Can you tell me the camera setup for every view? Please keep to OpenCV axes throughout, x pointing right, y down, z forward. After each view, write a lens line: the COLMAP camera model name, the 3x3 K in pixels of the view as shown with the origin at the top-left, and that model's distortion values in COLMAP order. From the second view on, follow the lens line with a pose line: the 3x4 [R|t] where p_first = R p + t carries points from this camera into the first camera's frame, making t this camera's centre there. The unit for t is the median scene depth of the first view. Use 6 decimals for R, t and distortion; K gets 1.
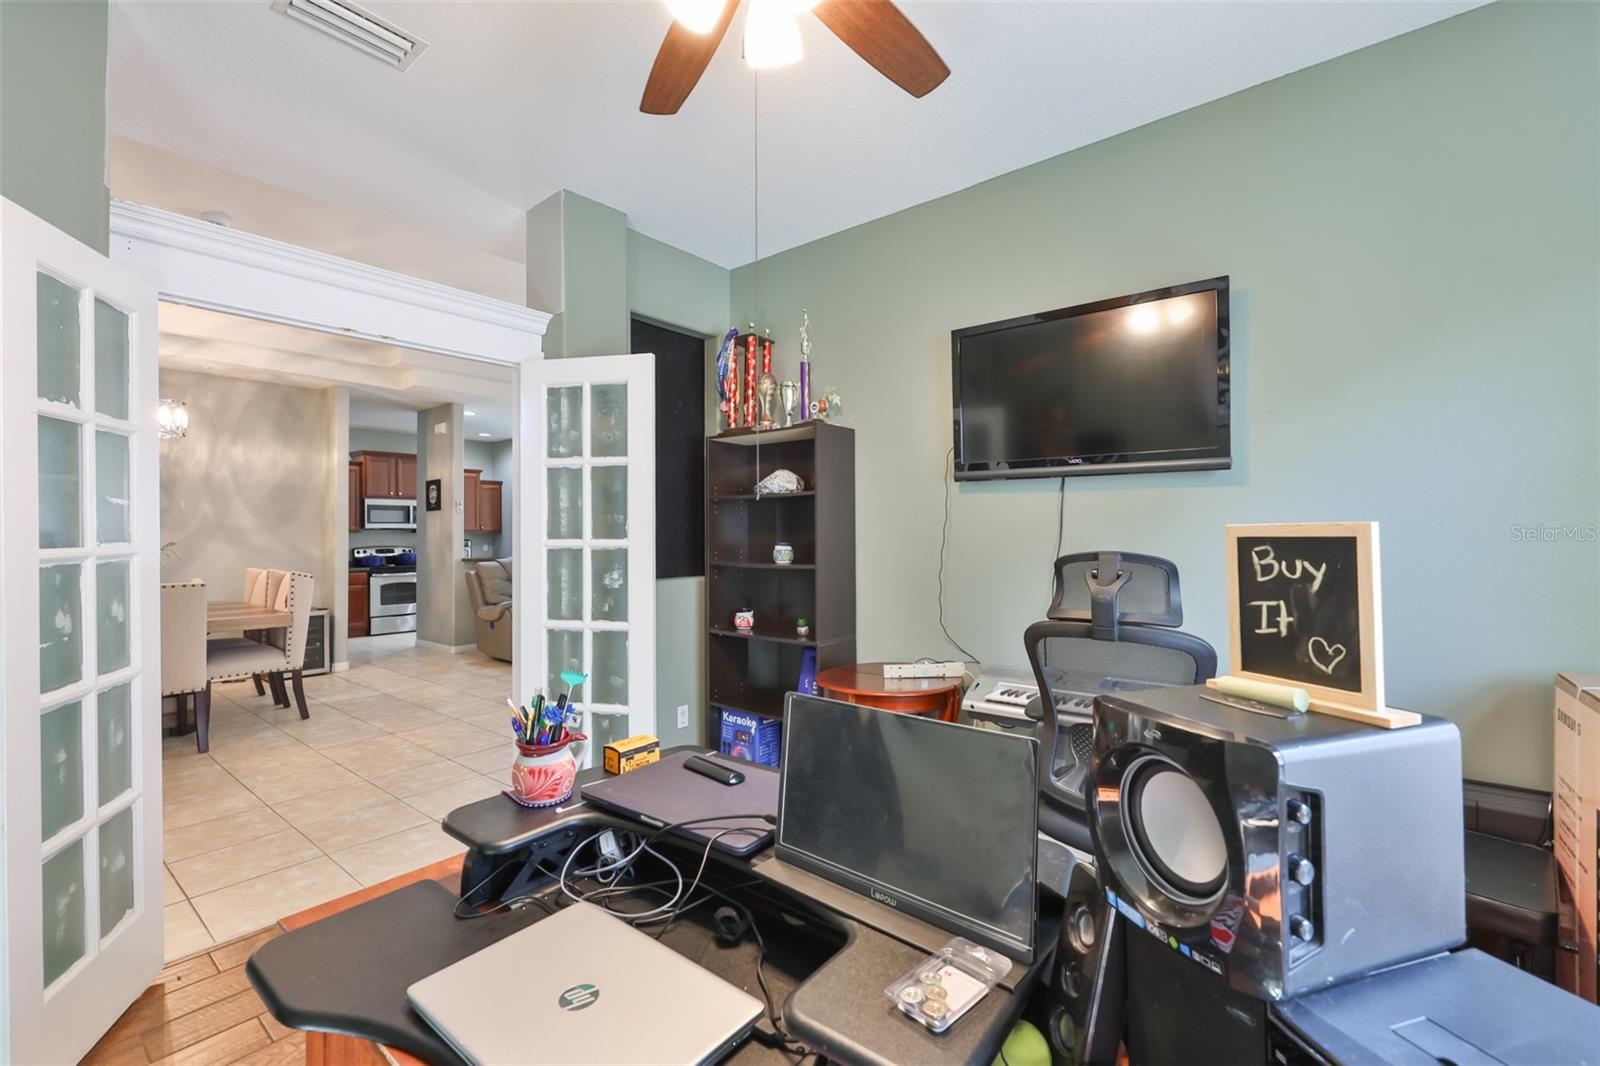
lens RADIAL K [[677.9, 0, 801.3], [0, 677.9, 526.5], [0, 0, 1]] dist [-0.005096, -0.000233]
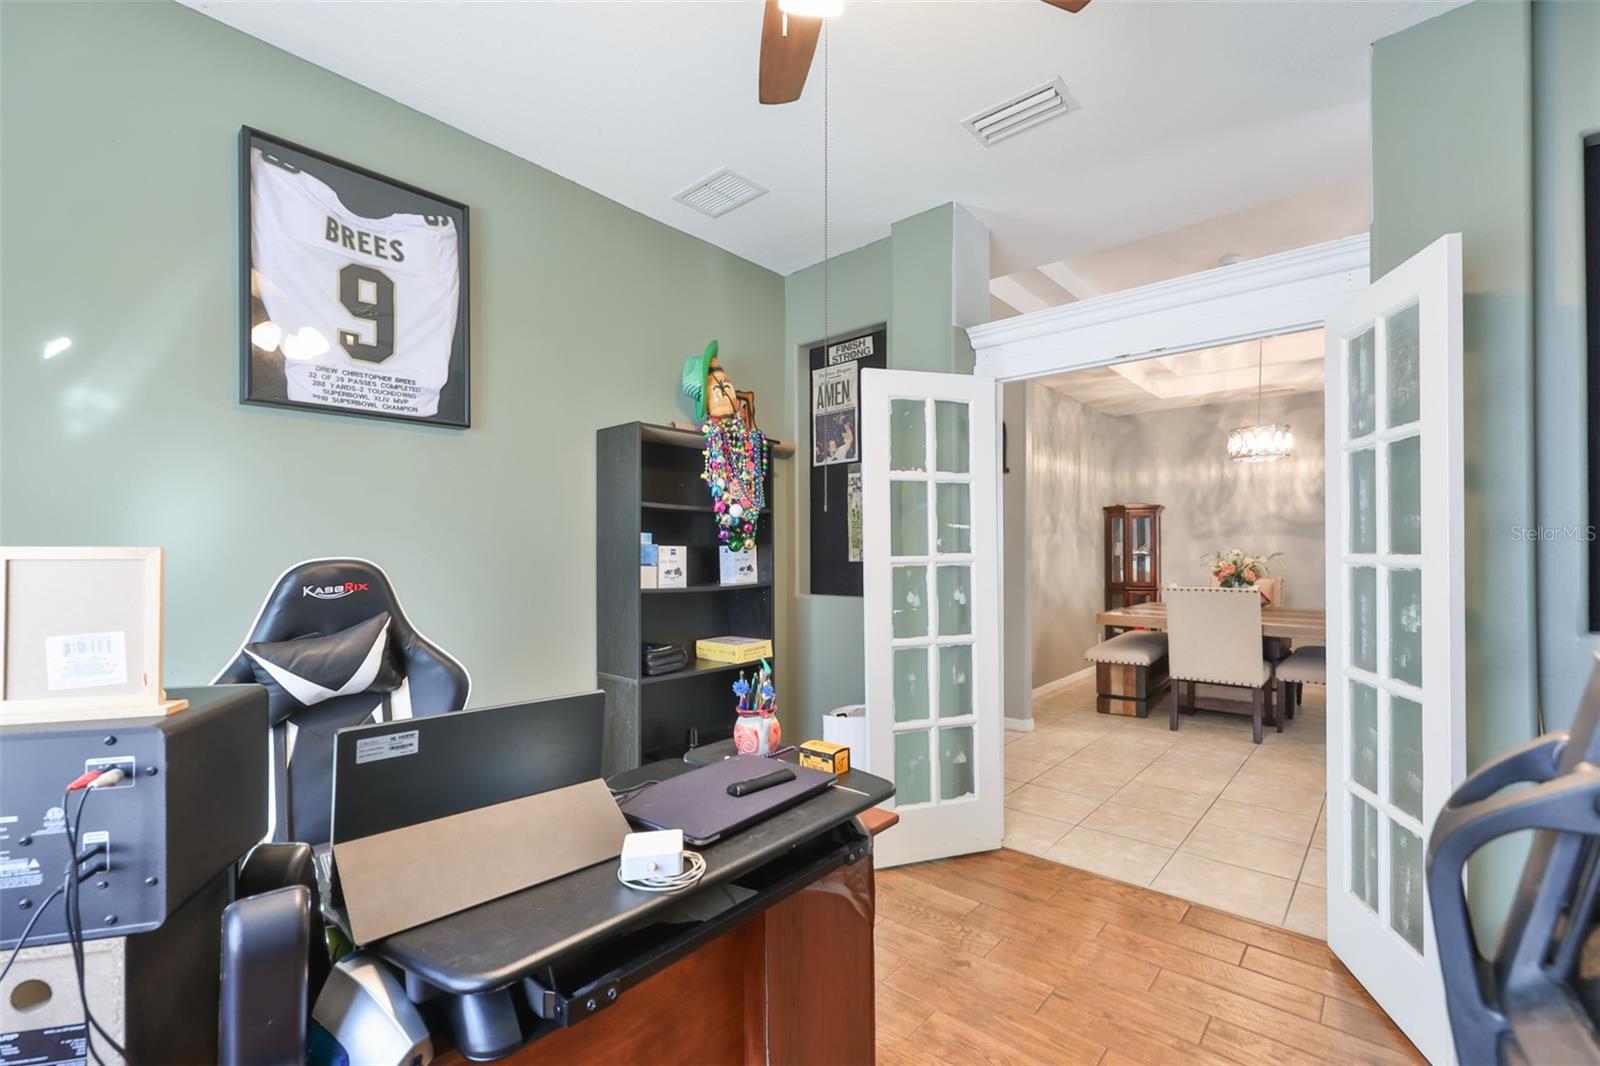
lens RADIAL K [[677.9, 0, 804.7], [0, 677.9, 548.6], [0, 0, 1]] dist [-0.005096, -0.000233]
pose [[-0.038023, 0.003057, -0.999272, 0.362308], [0.016270, 0.999865, 0.002439, 0.002604], [0.999144, -0.016165, -0.038068, 0.453821]]
